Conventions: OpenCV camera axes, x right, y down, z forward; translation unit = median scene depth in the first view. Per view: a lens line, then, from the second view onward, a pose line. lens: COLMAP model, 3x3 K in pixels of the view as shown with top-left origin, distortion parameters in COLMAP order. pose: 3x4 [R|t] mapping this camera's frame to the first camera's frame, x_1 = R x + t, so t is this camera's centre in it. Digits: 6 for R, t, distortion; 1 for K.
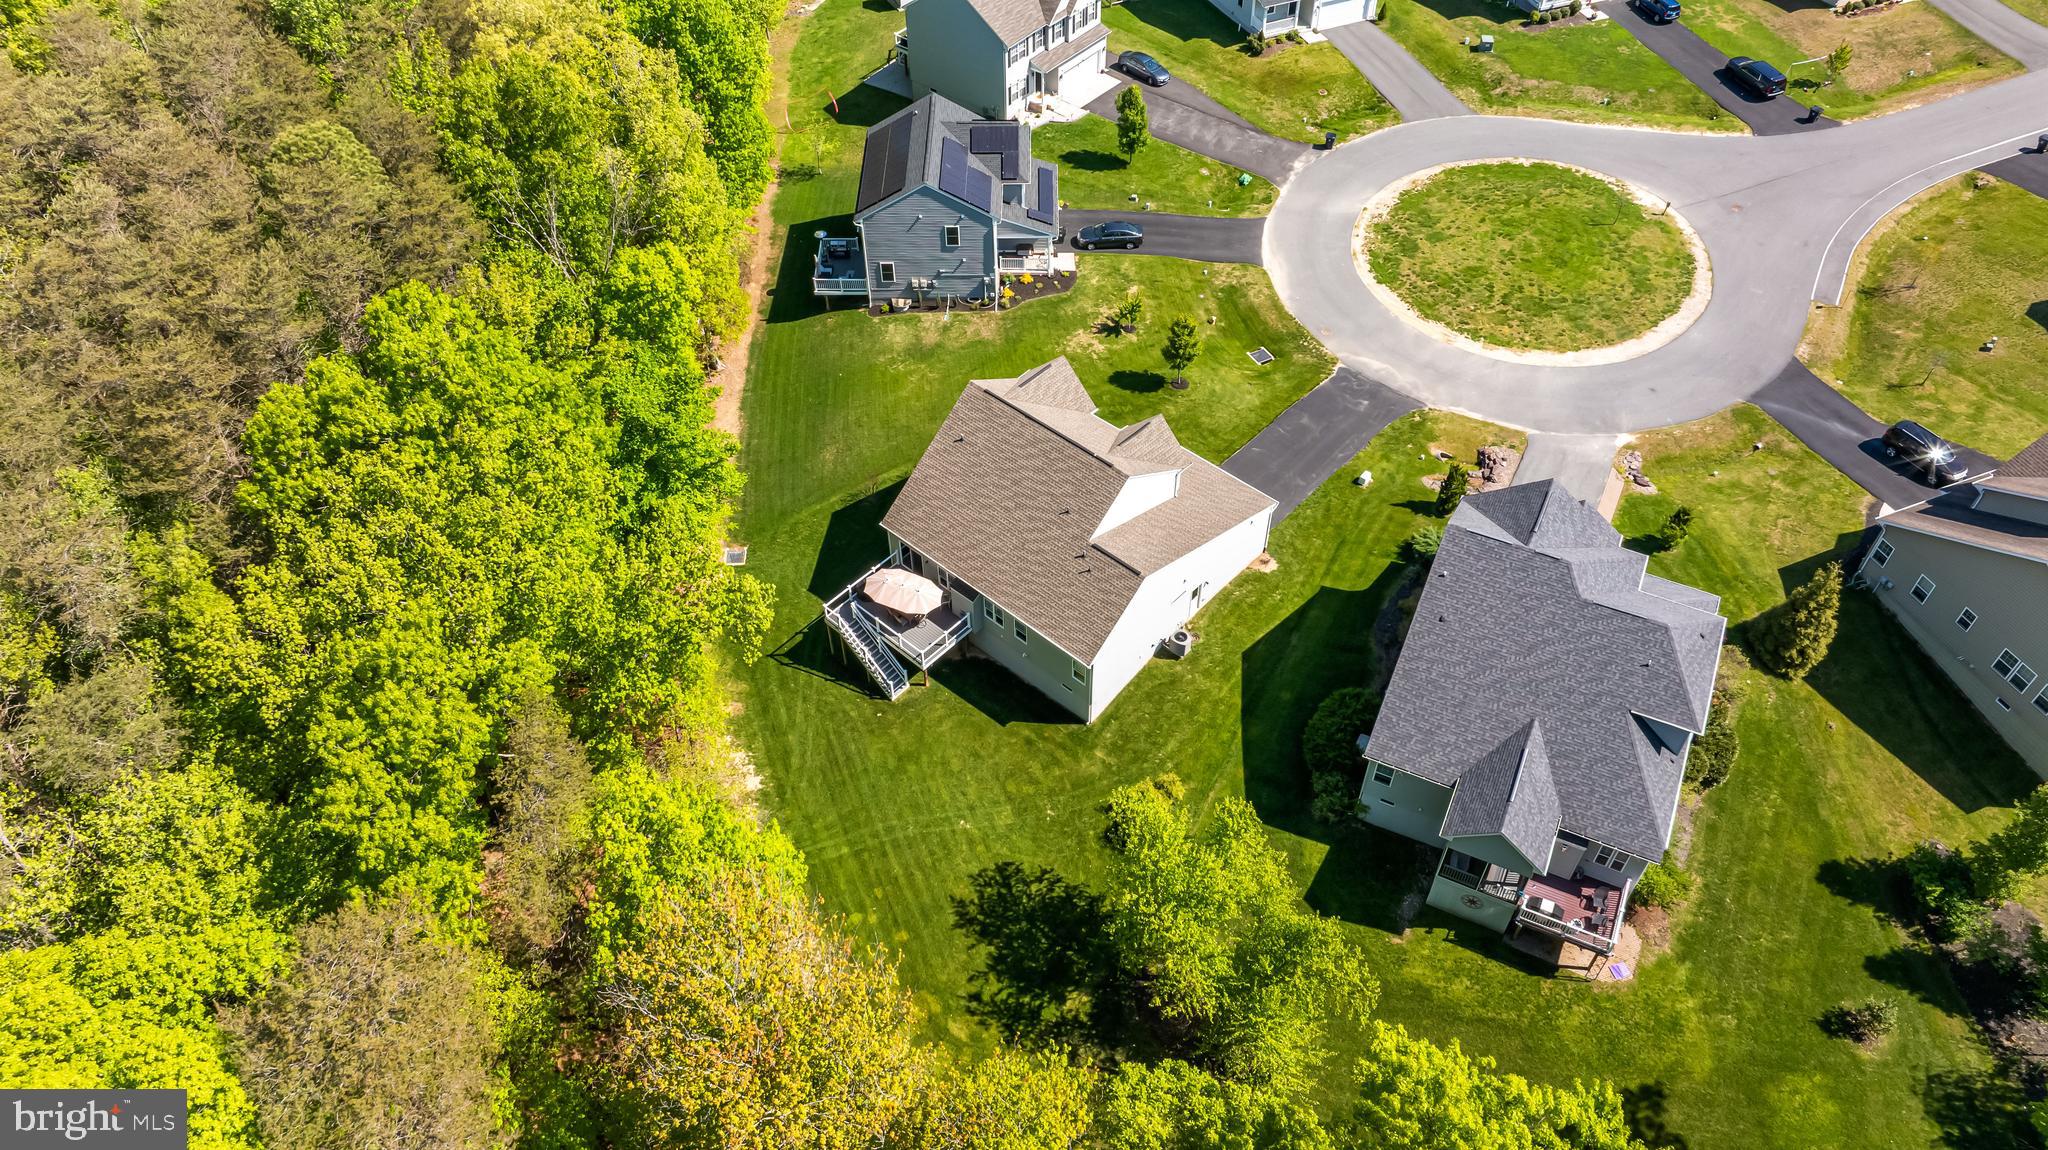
lens RADIAL K [[1436.6, 0, 1046.5], [0, 1436.6, 561.5], [0, 0, 1]] dist [-0.026876, 0.017442]
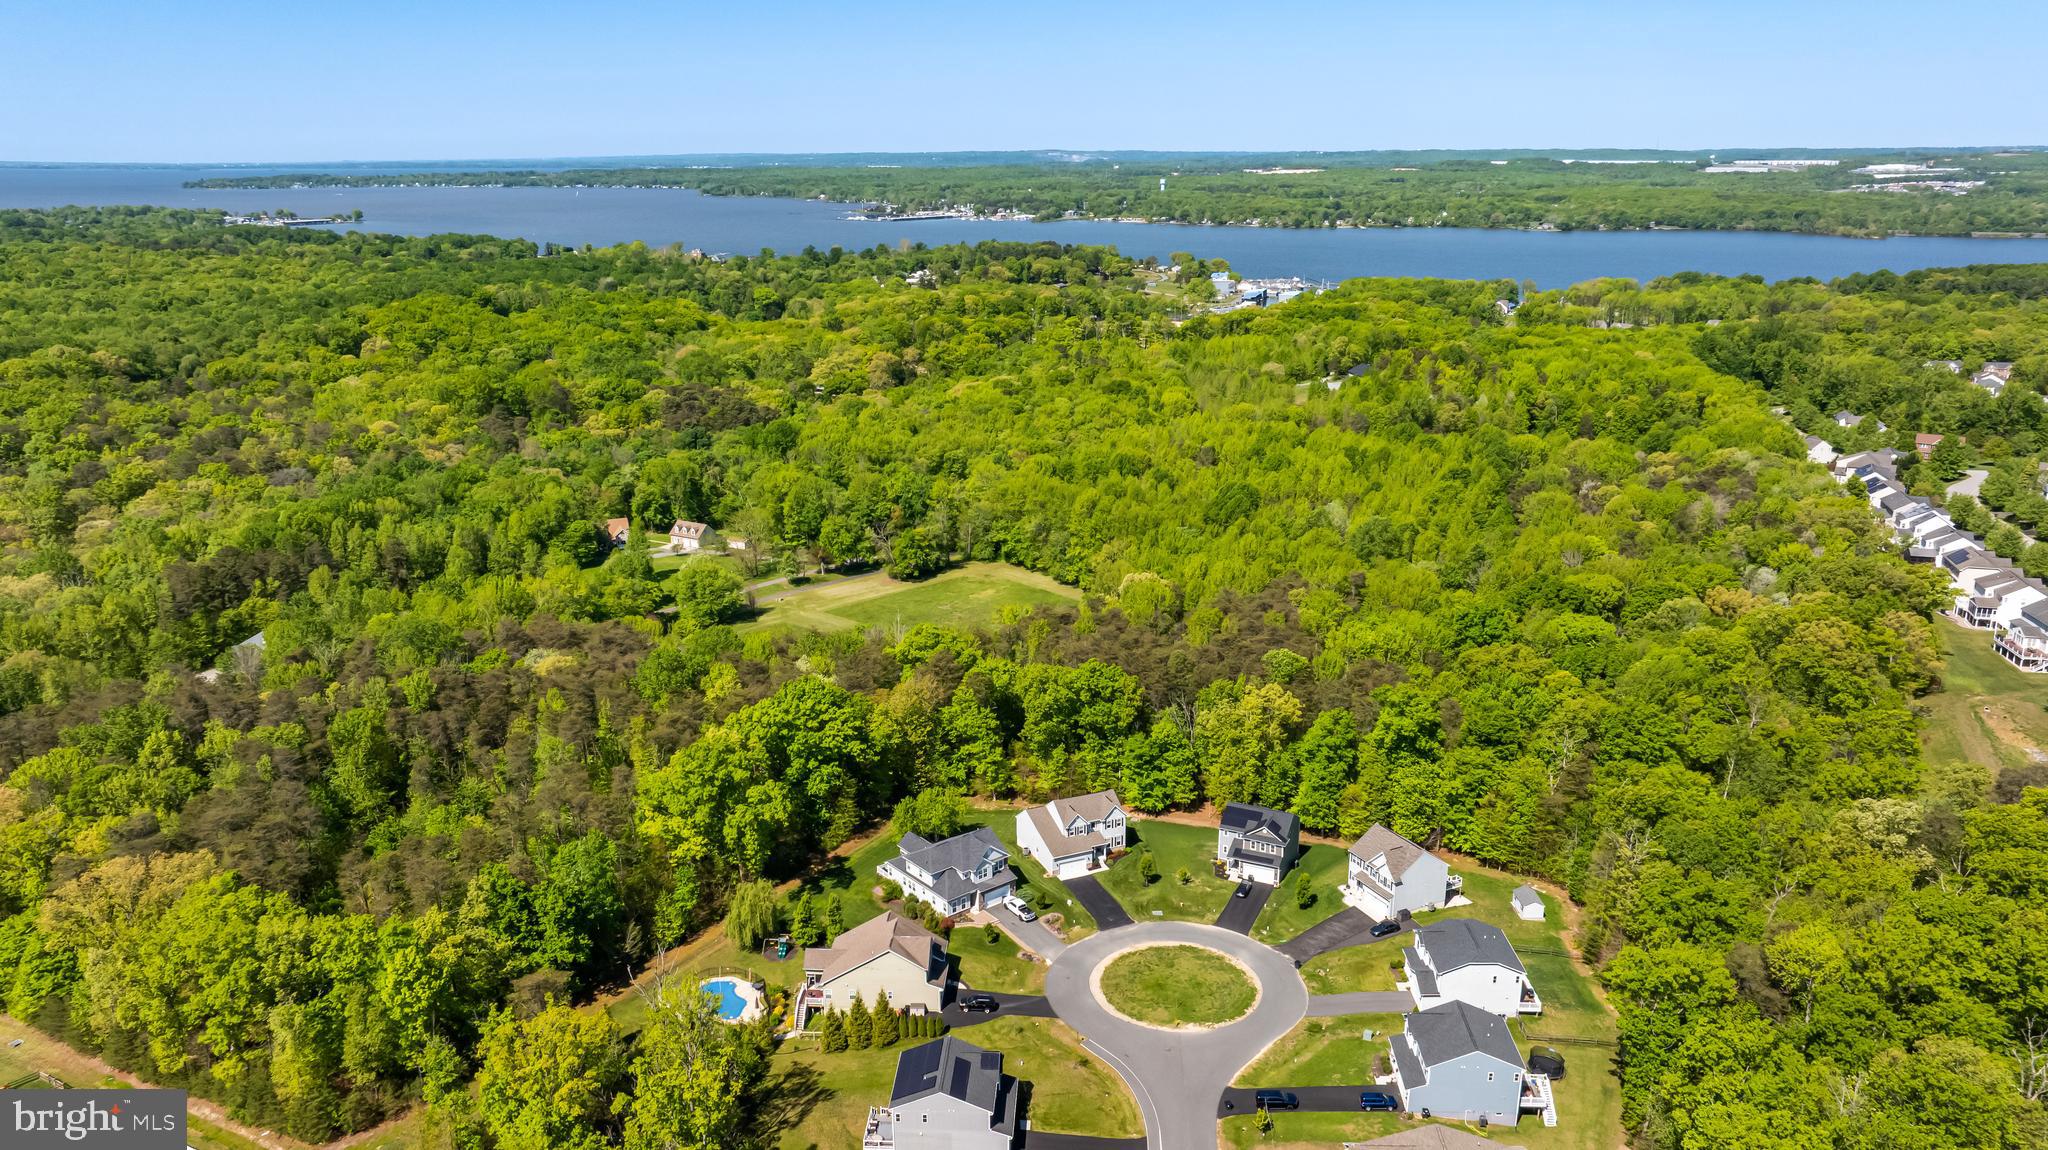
lens RADIAL K [[1436.6, 0, 1025.6], [0, 1436.6, 576.9], [0, 0, 1]] dist [-0.026876, 0.017442]
pose [[-0.423300, 0.263623, -0.866787, 2.130016], [-0.657718, 0.568554, 0.494119, -1.473637], [0.623077, 0.779262, -0.067279, 0.583725]]
